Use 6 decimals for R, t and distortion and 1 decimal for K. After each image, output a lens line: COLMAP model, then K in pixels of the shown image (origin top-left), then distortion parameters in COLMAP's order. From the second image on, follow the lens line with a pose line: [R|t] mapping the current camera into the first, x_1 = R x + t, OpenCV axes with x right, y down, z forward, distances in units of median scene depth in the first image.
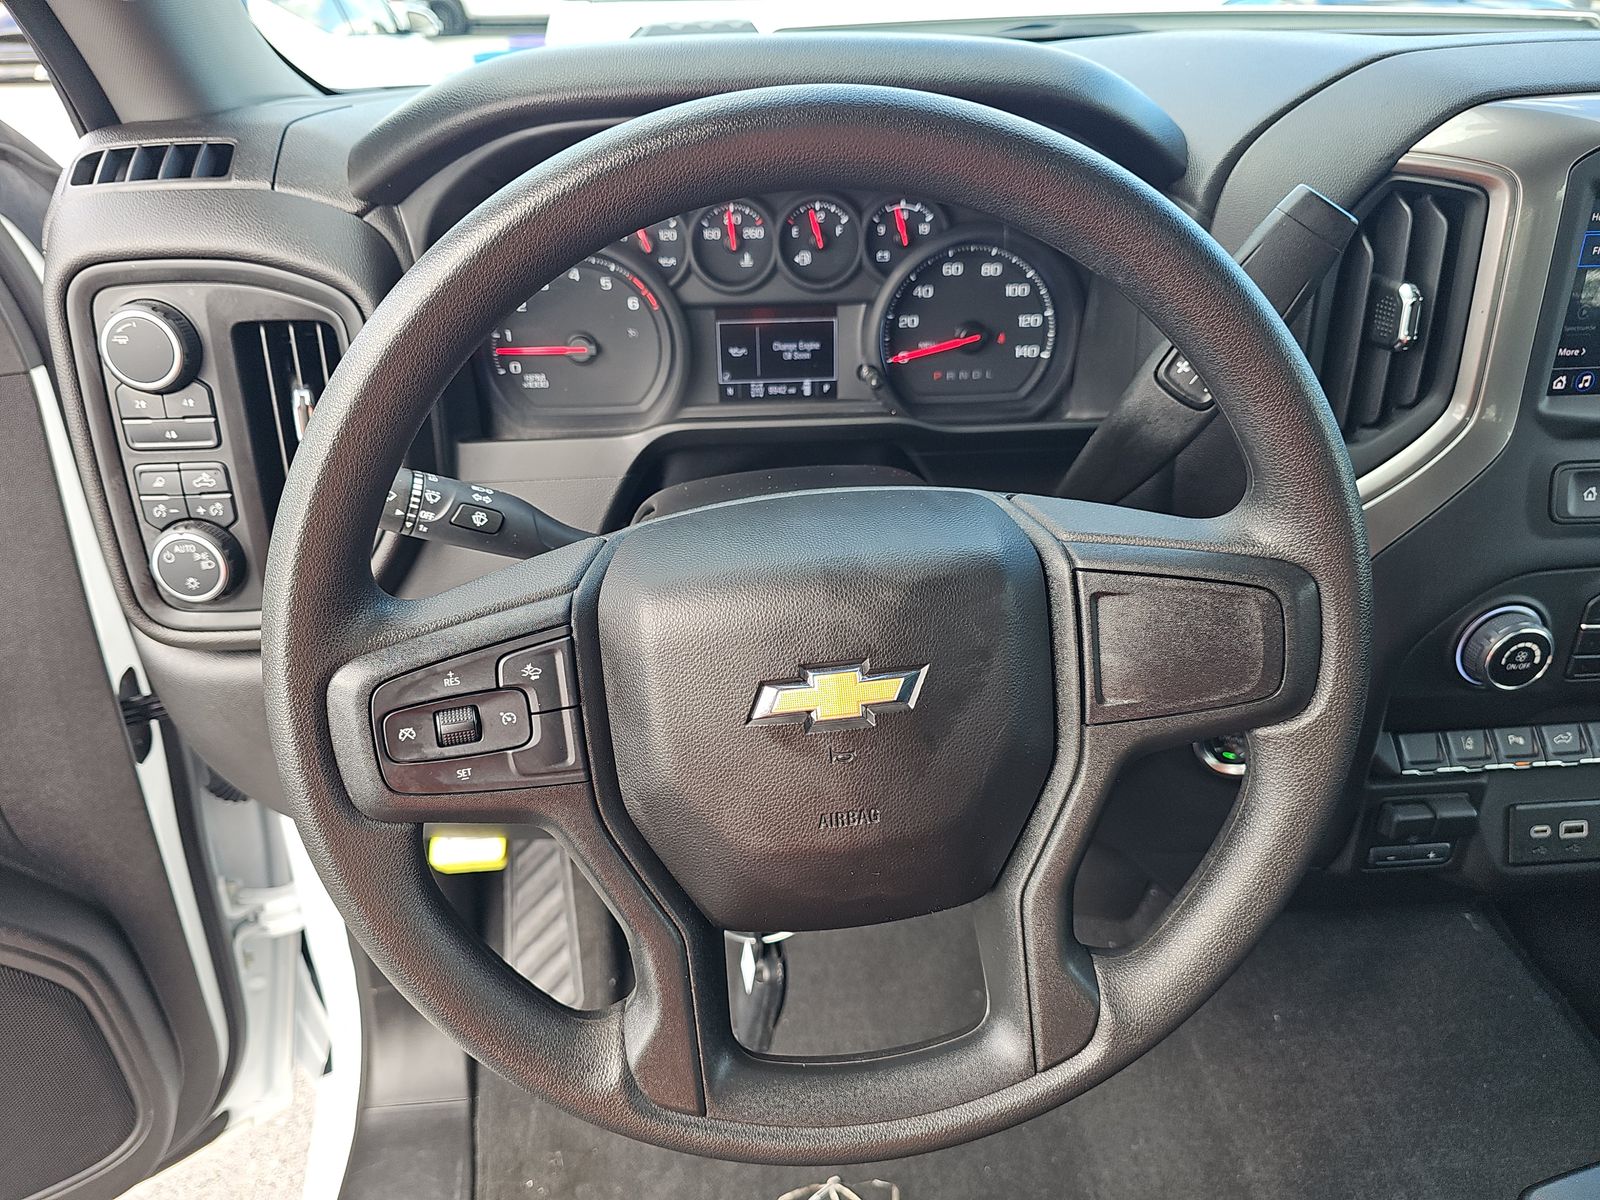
lens RADIAL K [[1072.2, 0, 794.9], [0, 1072.2, 601.4], [0, 0, 1]] dist [0.045283, -0.041248]
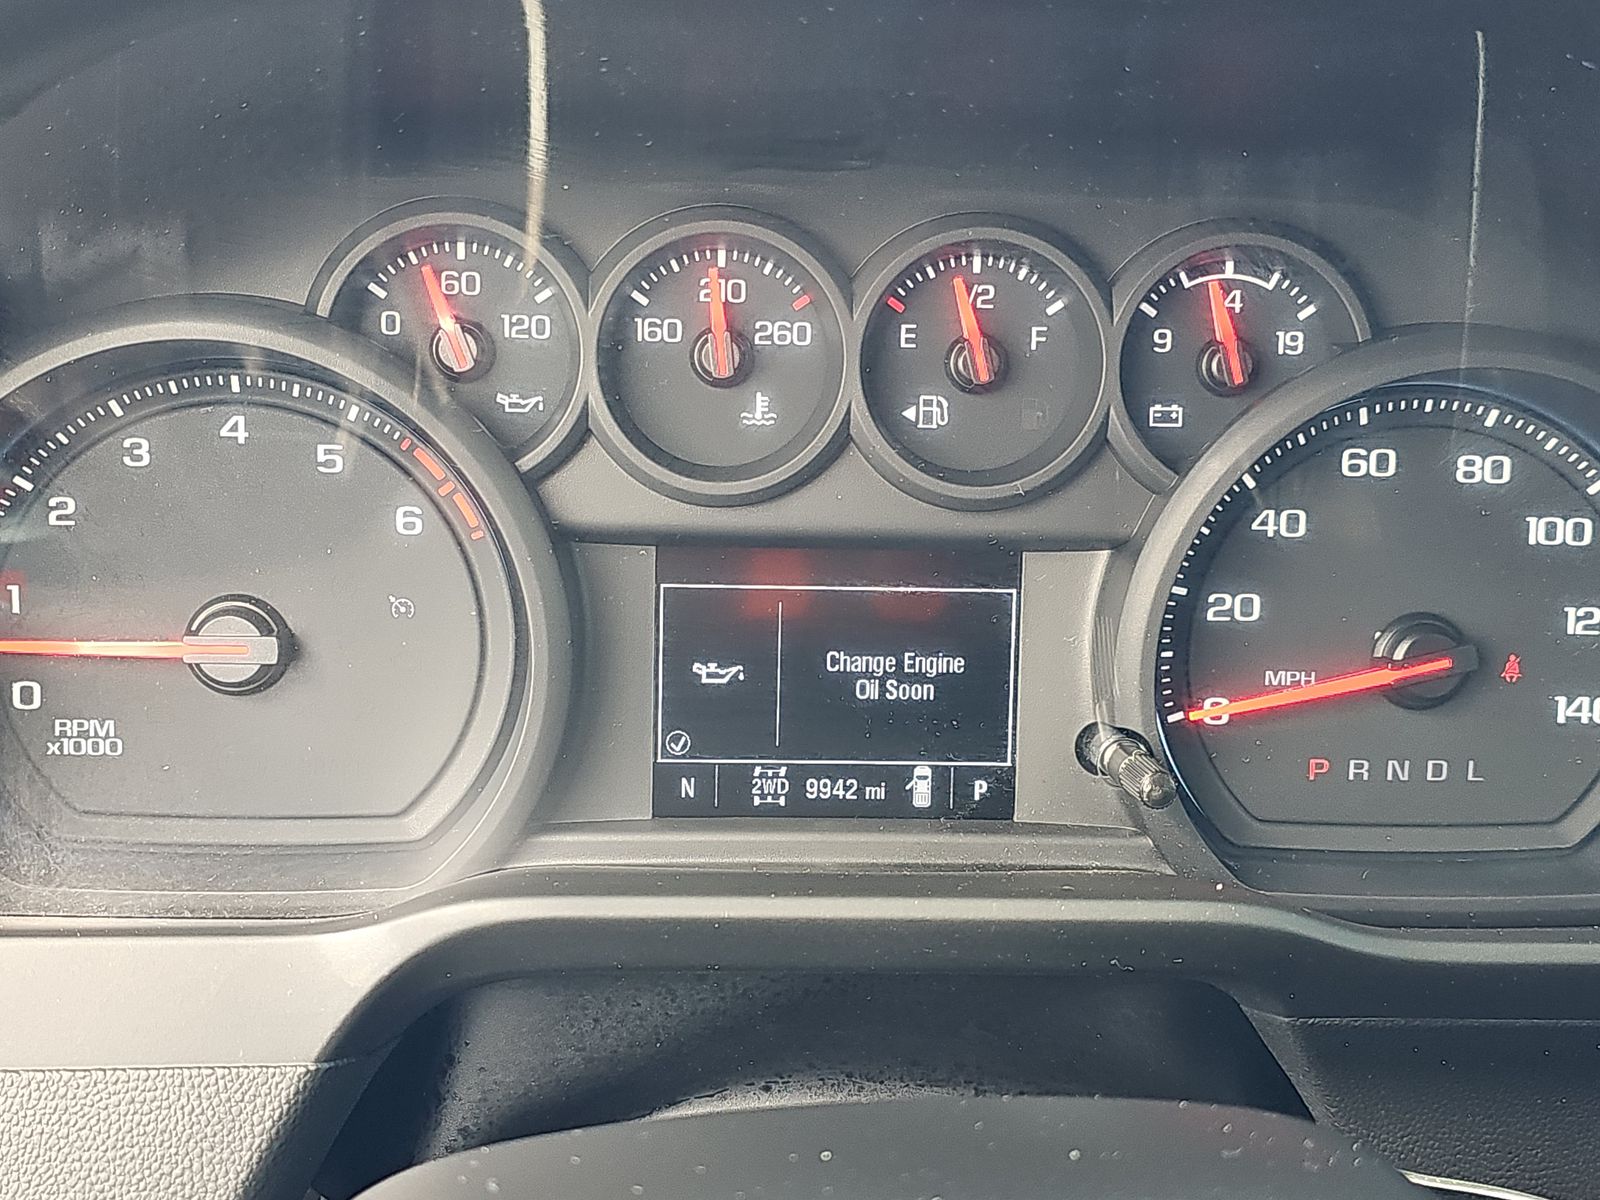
lens RADIAL K [[1072.2, 0, 801.0], [0, 1072.2, 602.2], [0, 0, 1]] dist [0.045283, -0.041248]
pose [[0.999117, 0.041894, 0.003238, -0.029591], [-0.039733, 0.967031, -0.251540, -0.171300], [-0.013669, 0.251189, 0.967842, 0.675161]]
